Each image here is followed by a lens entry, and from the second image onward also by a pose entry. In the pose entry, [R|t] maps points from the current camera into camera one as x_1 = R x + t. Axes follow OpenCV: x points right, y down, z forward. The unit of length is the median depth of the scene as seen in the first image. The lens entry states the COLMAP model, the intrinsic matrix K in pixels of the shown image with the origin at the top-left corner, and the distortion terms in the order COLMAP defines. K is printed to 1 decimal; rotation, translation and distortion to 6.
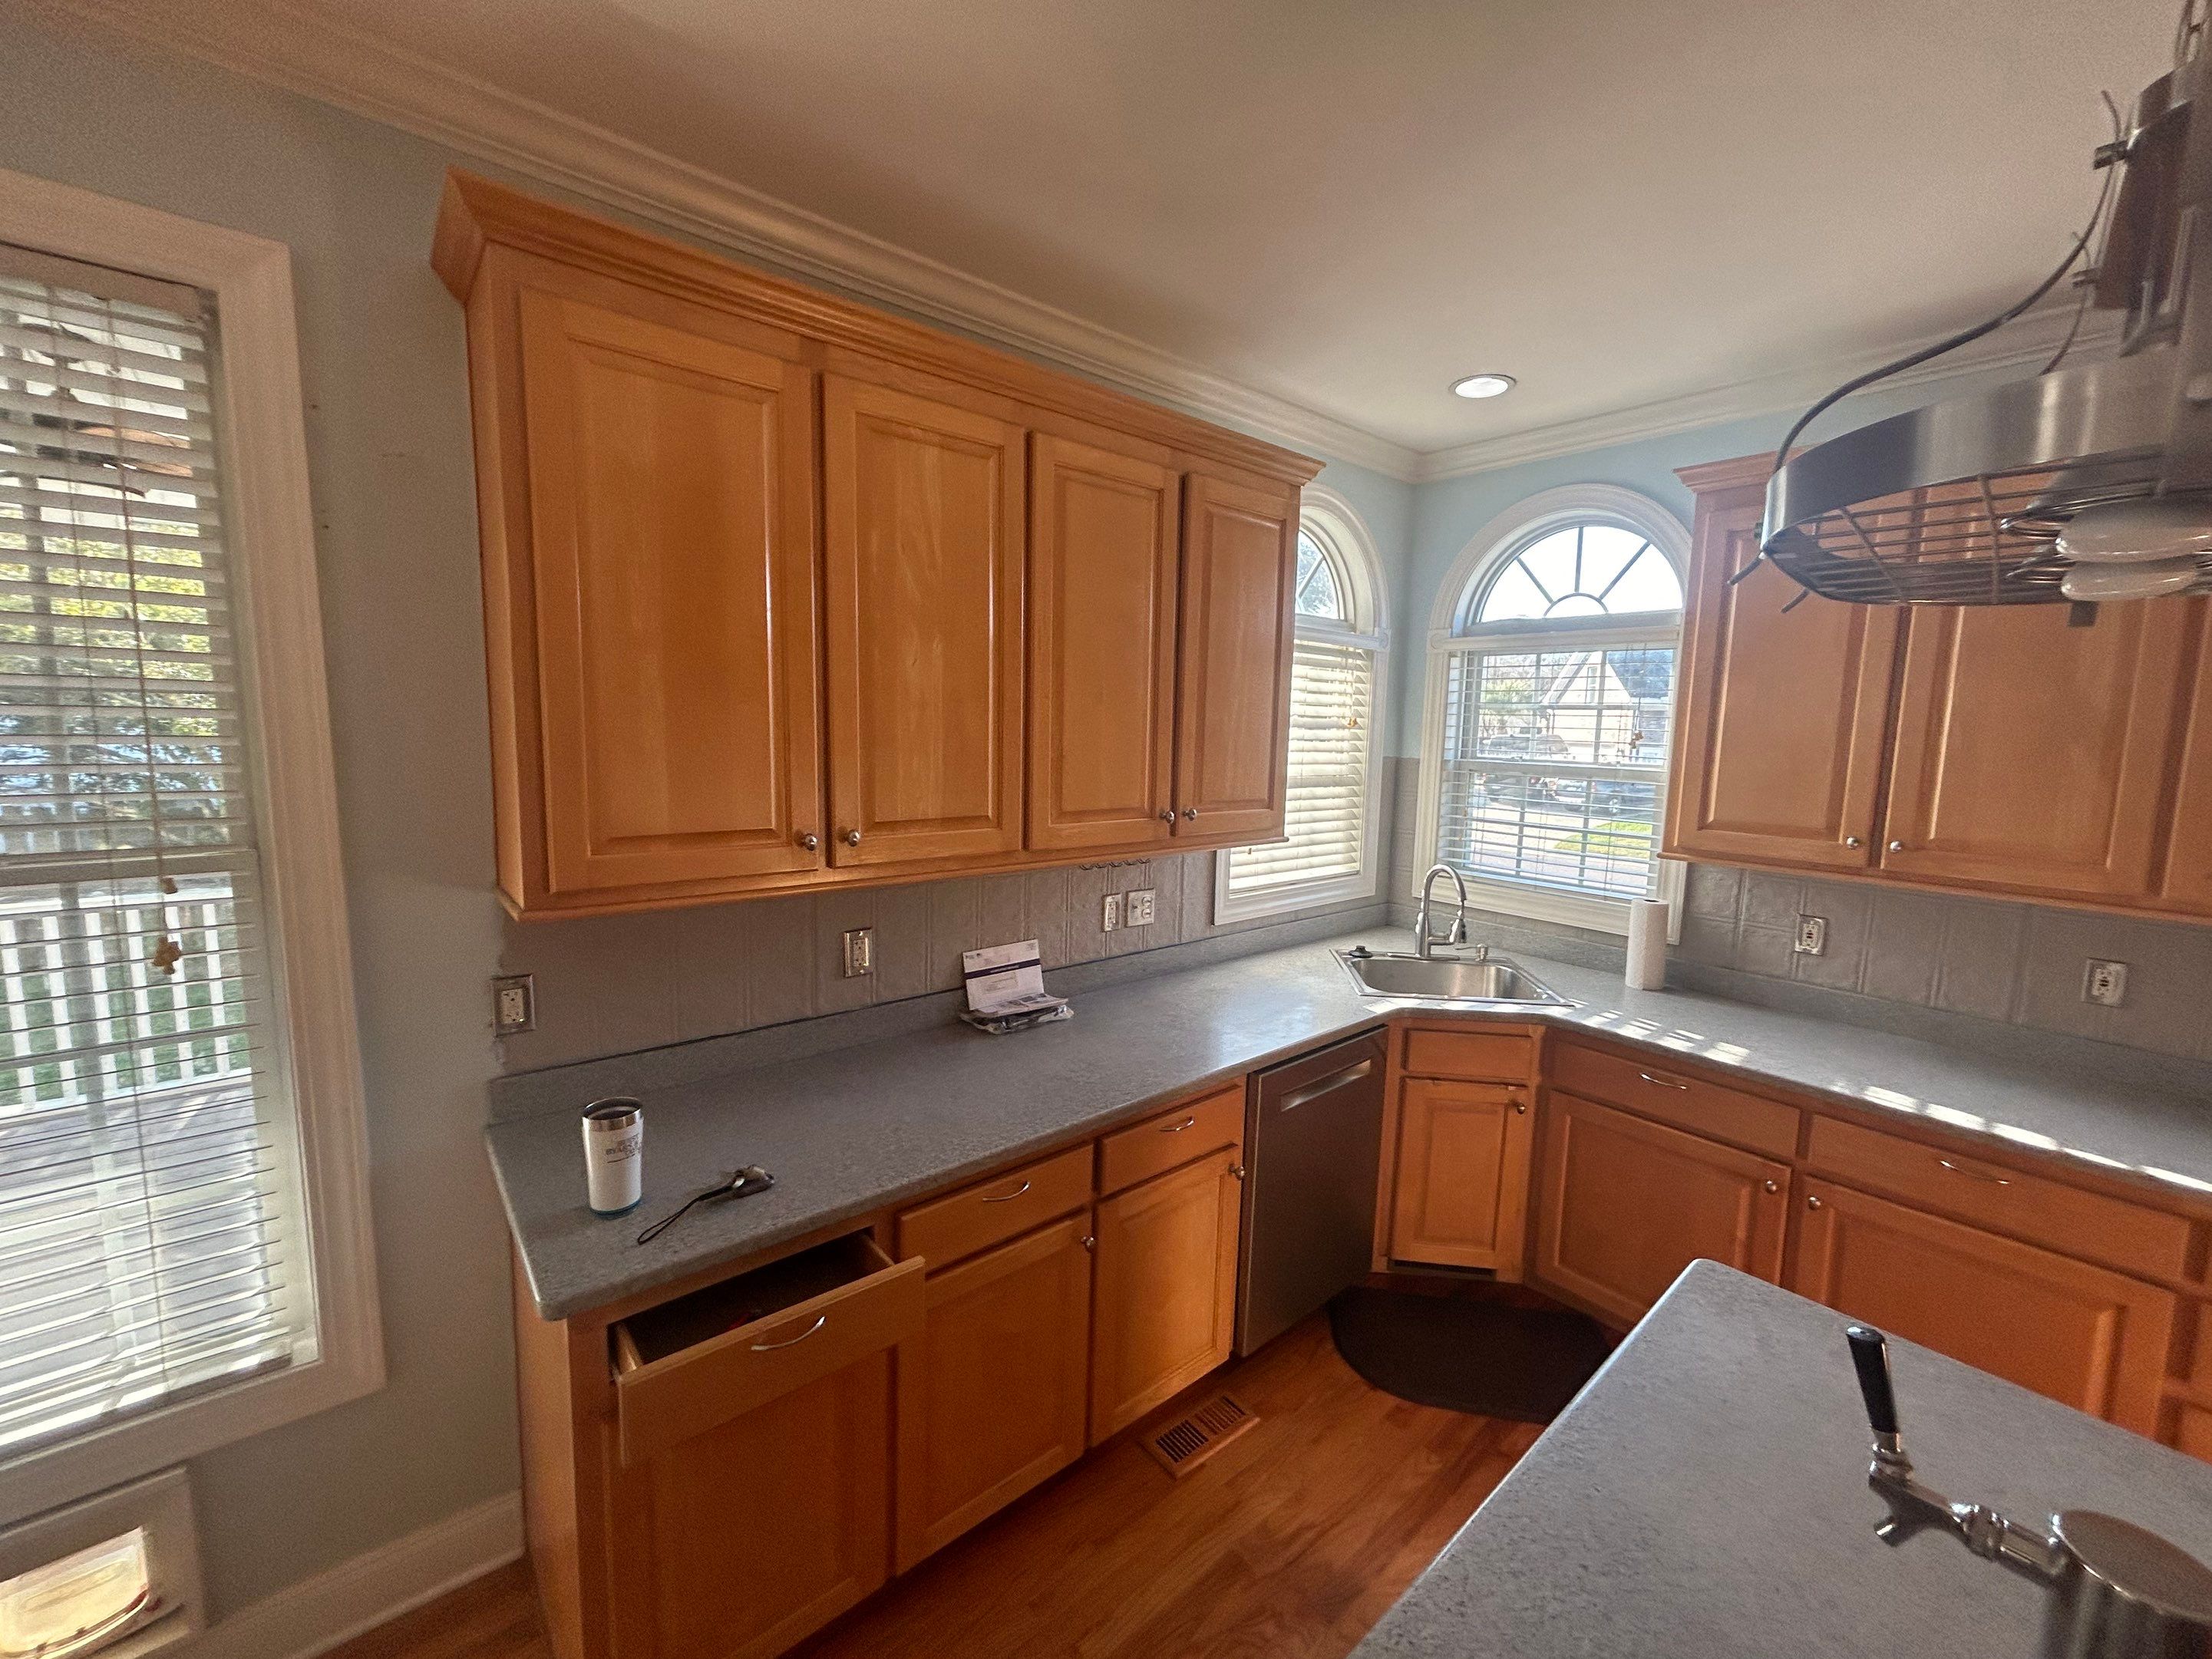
lens RADIAL K [[892.9, 0, 1086.3], [0, 892.9, 822.2], [0, 0, 1]] dist [-0.002523, -0.000005]
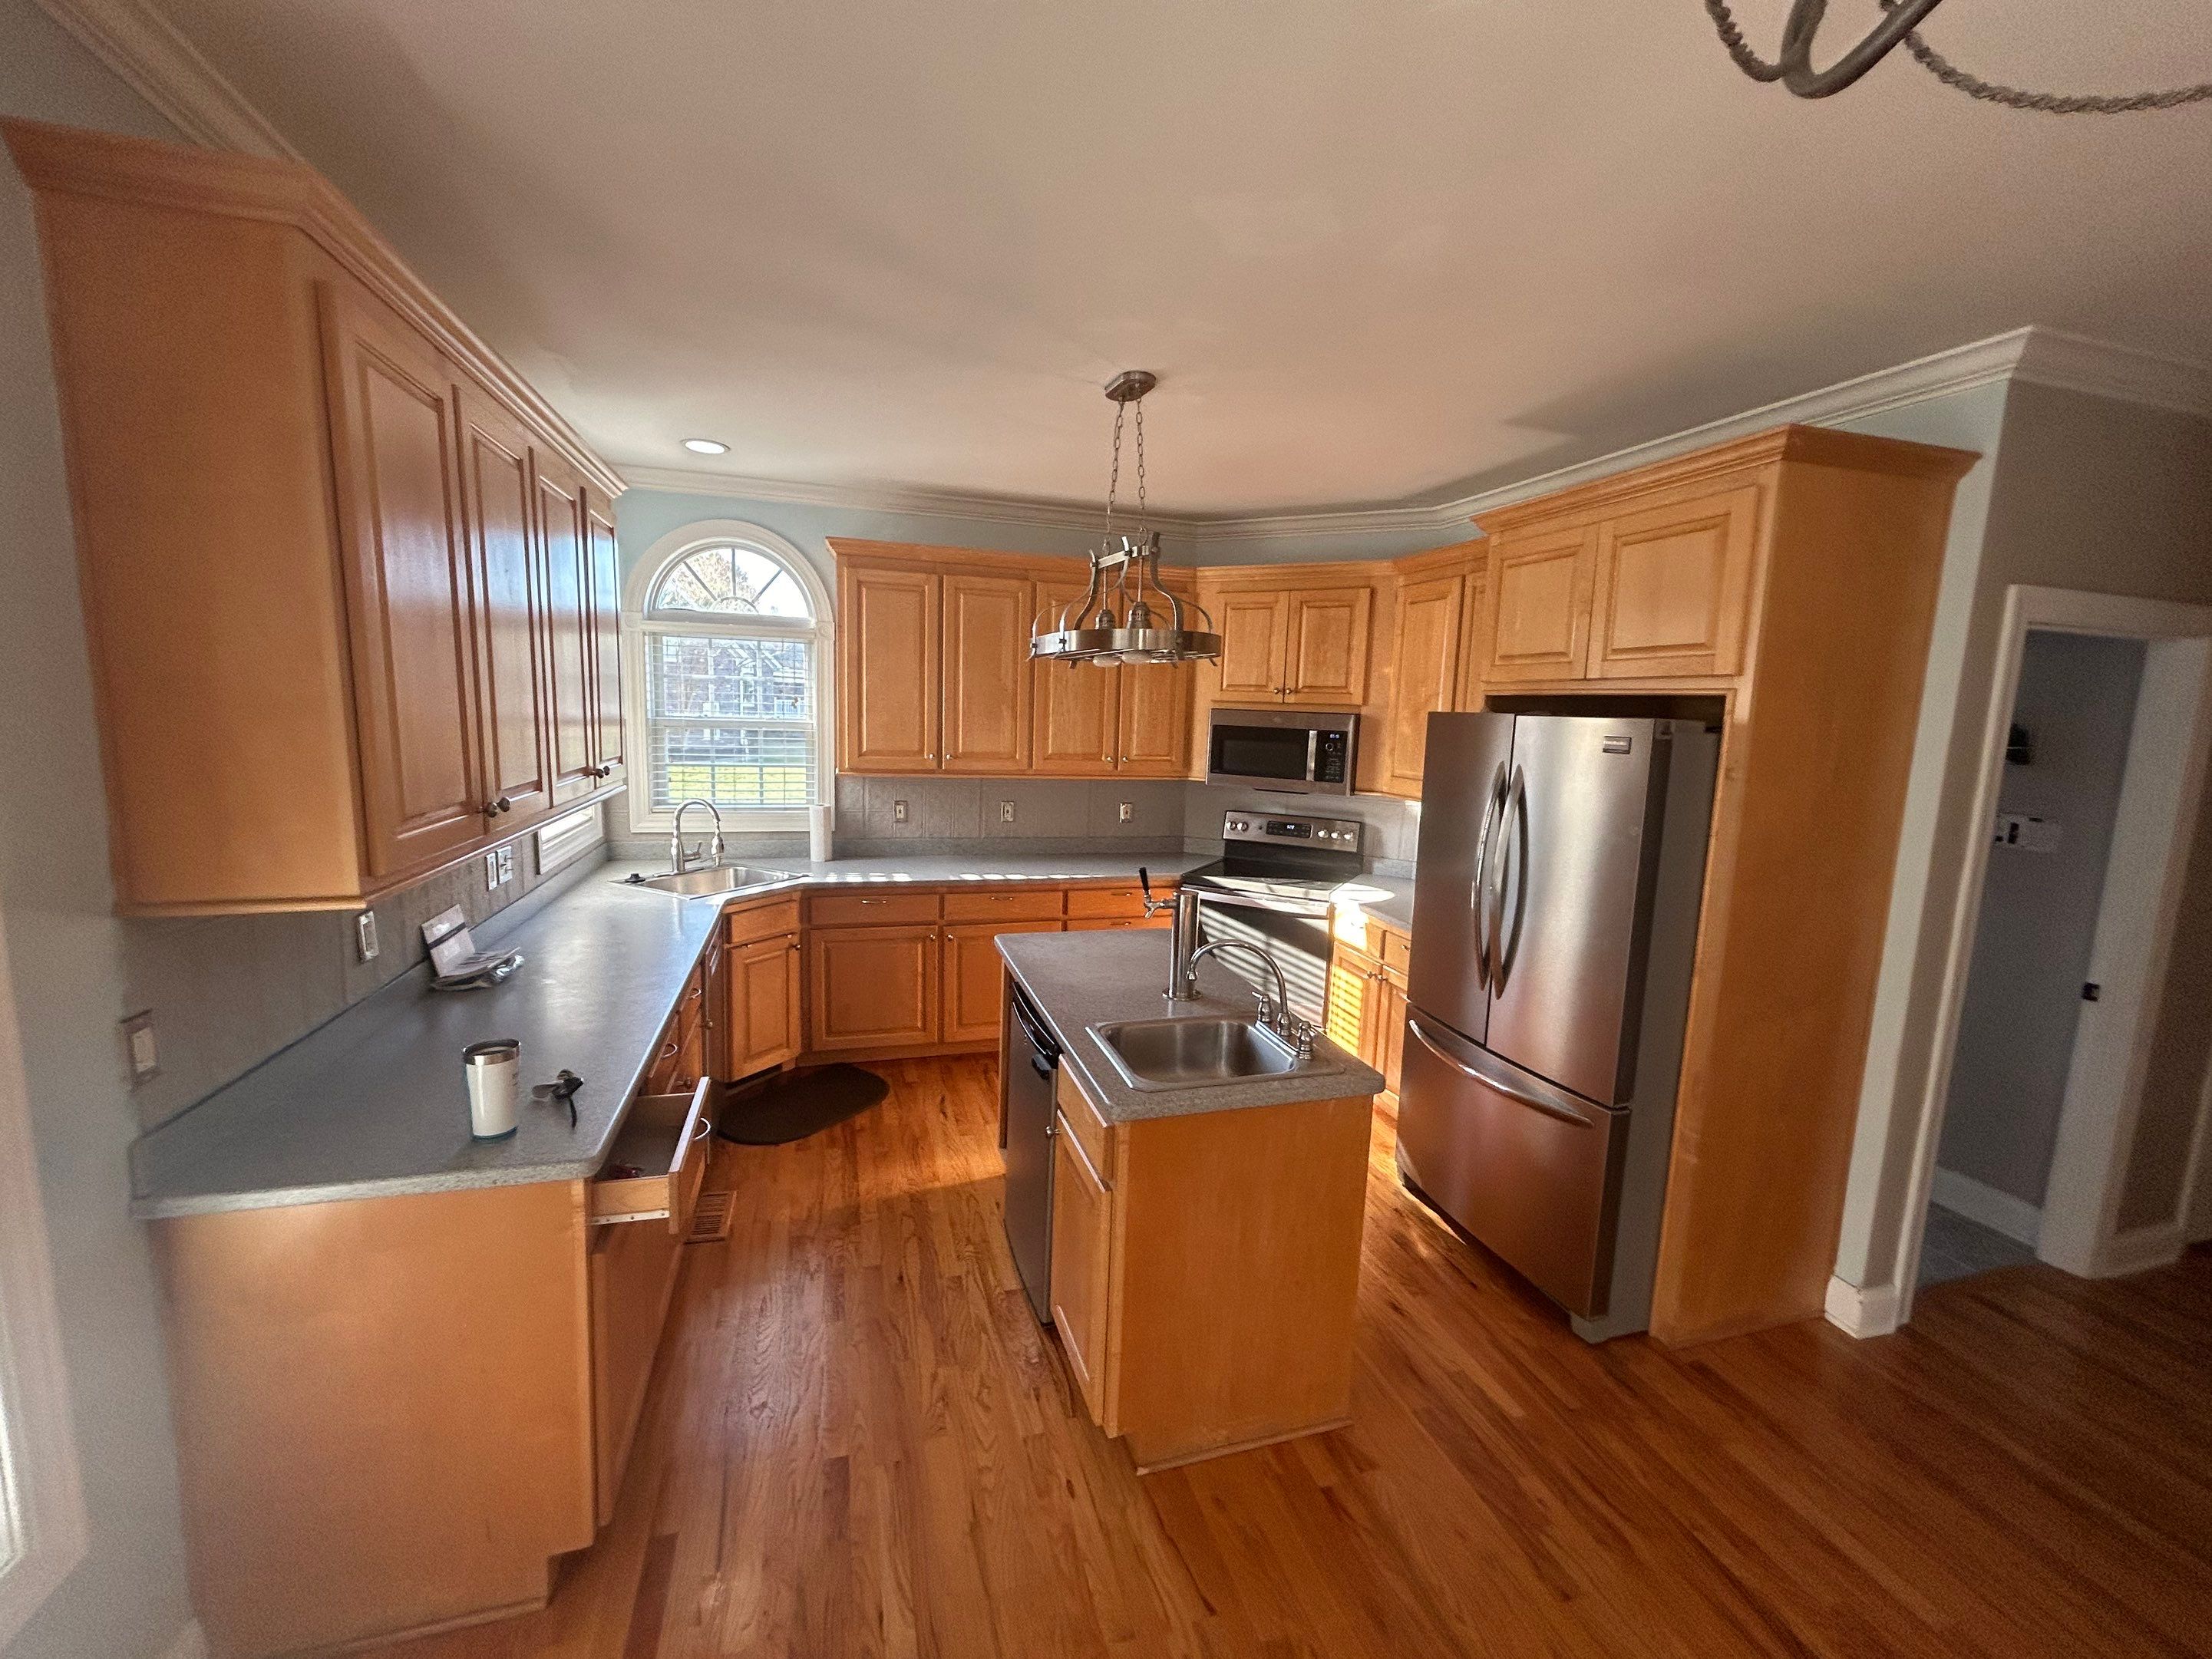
lens RADIAL K [[892.9, 0, 1115.8], [0, 892.9, 828.2], [0, 0, 1]] dist [-0.002523, -0.000005]
pose [[0.384666, -0.138159, 0.912658, -0.739673], [0.080538, 0.989988, 0.115921, -0.014973], [-0.919536, 0.028912, 0.391941, -0.116267]]
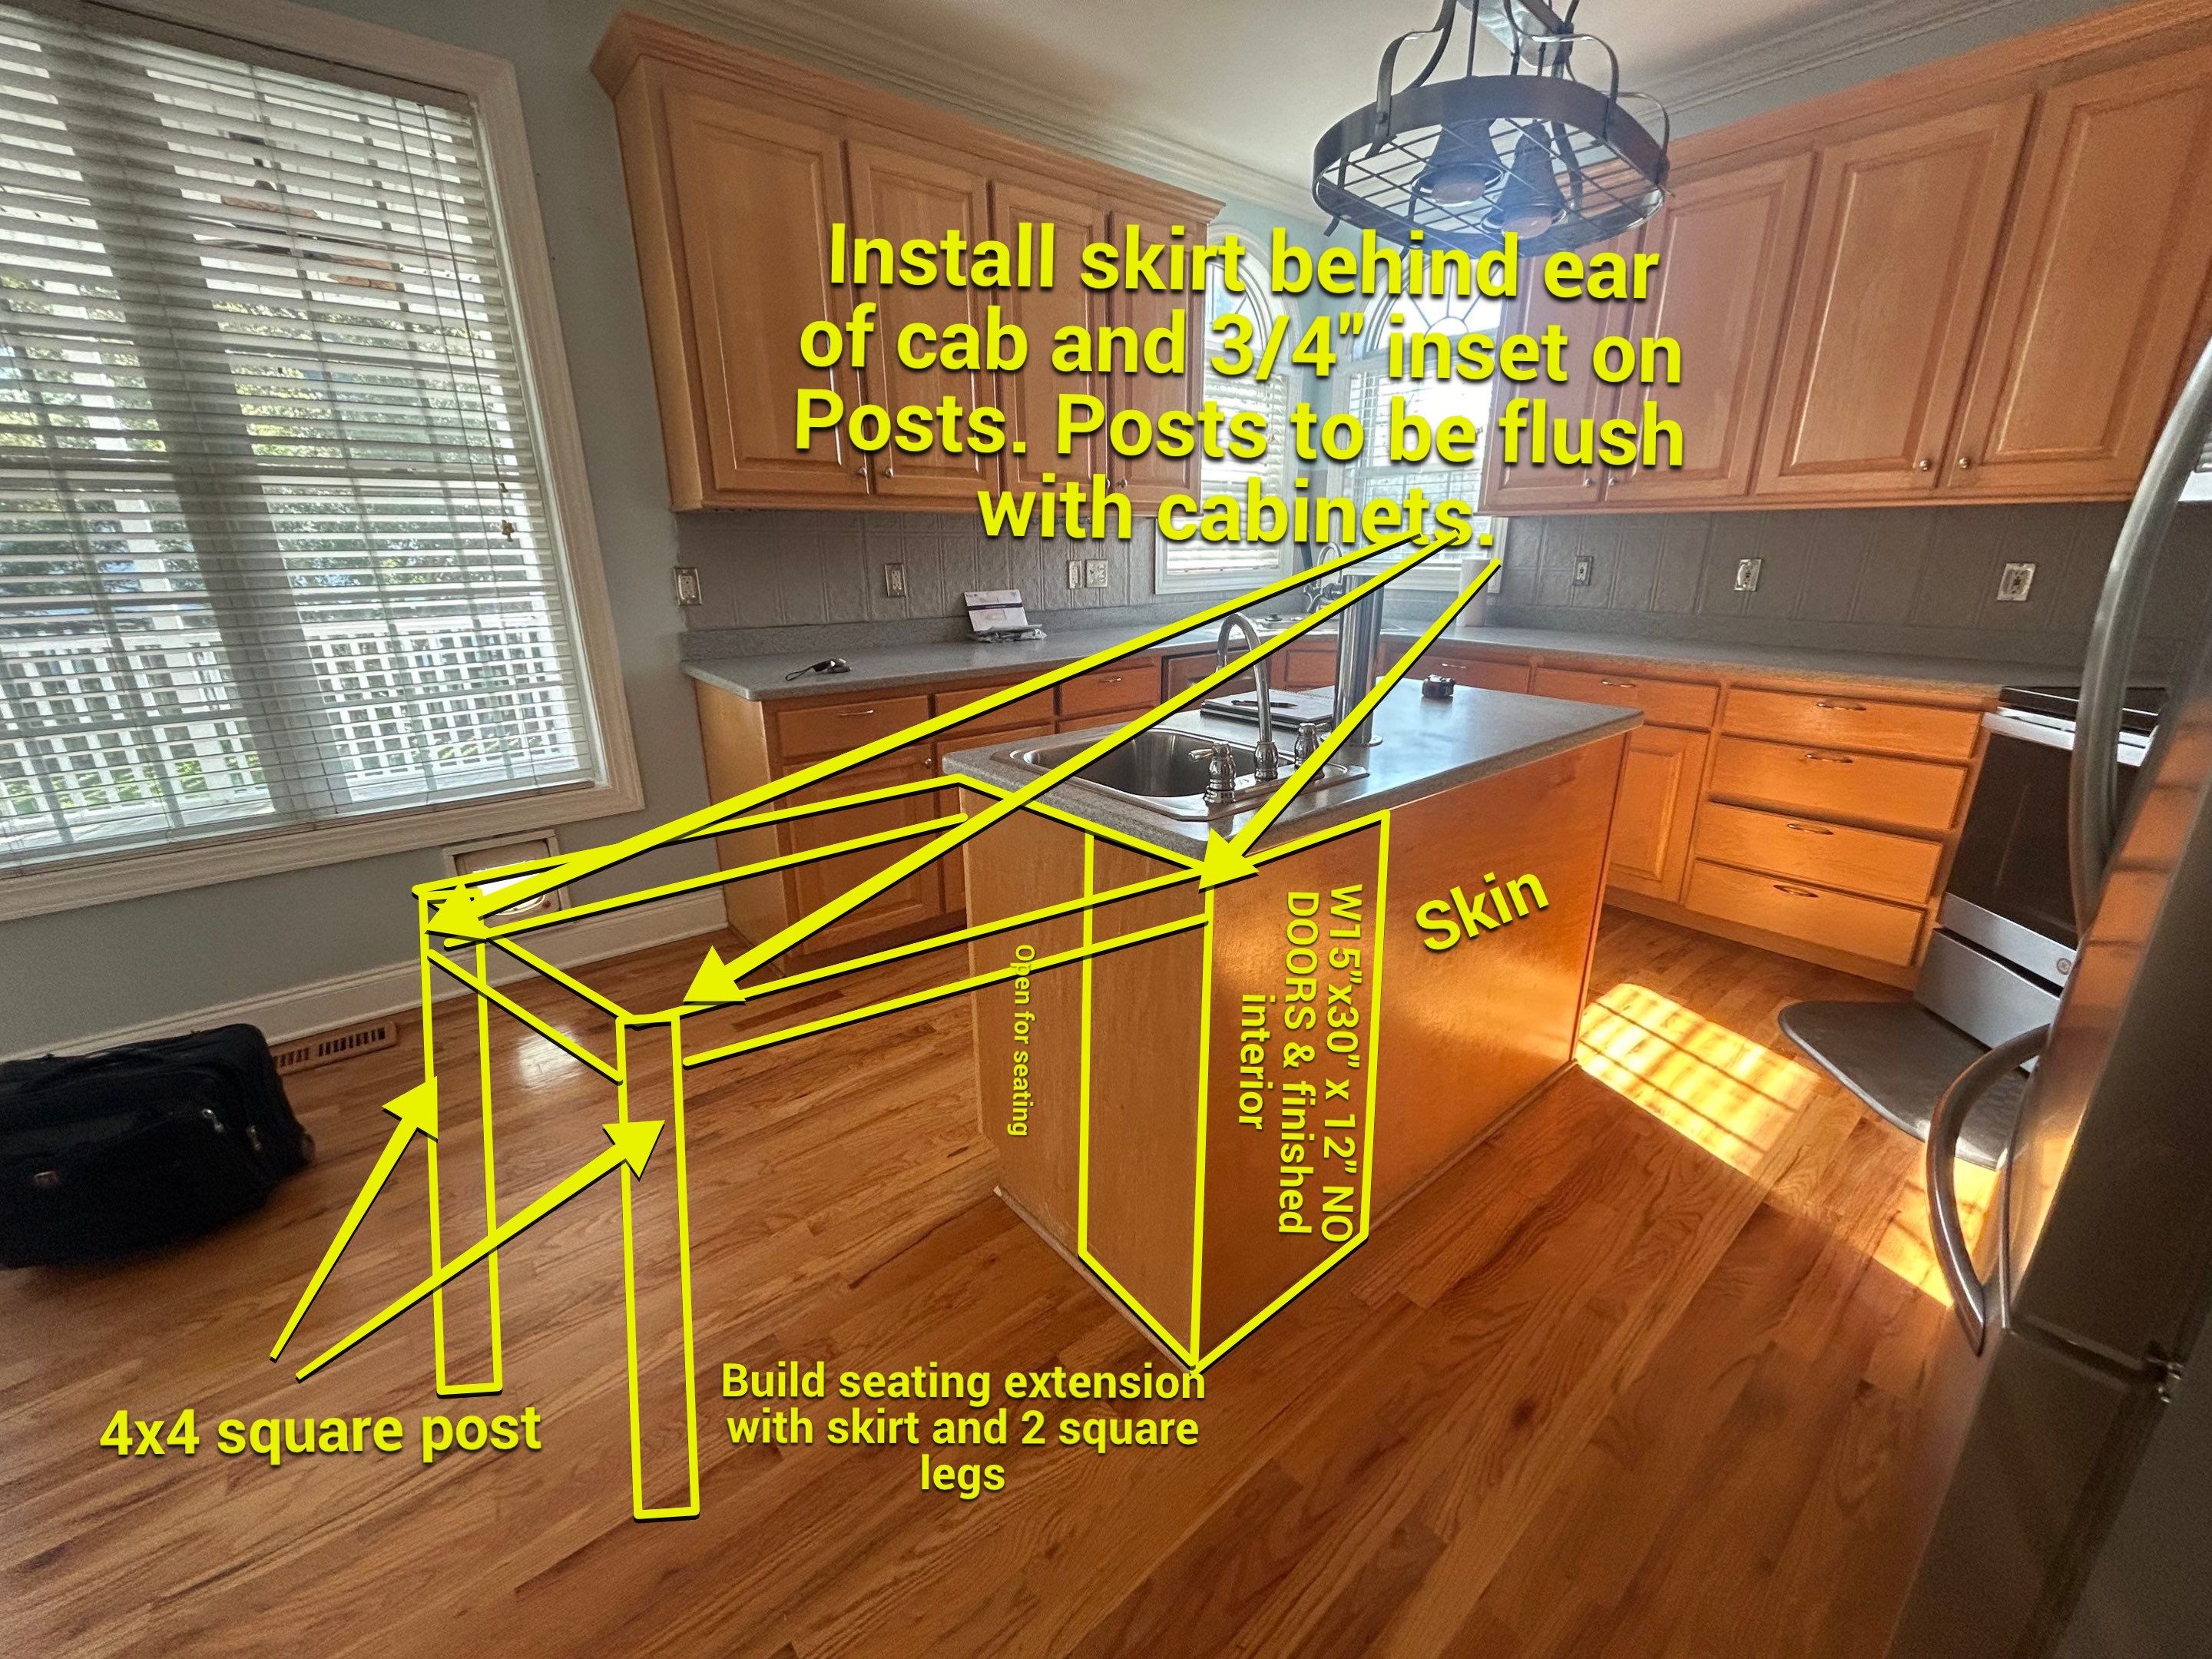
lens RADIAL K [[893.0, 0, 1088.6], [0, 893.0, 826.6], [0, 0, 1]] dist [-0.002523, -0.000005]
pose [[0.999391, -0.028246, -0.020488, 0.077138], [0.031641, 0.981107, 0.190863, 0.250652], [0.014710, -0.191395, 0.981403, -0.481173]]
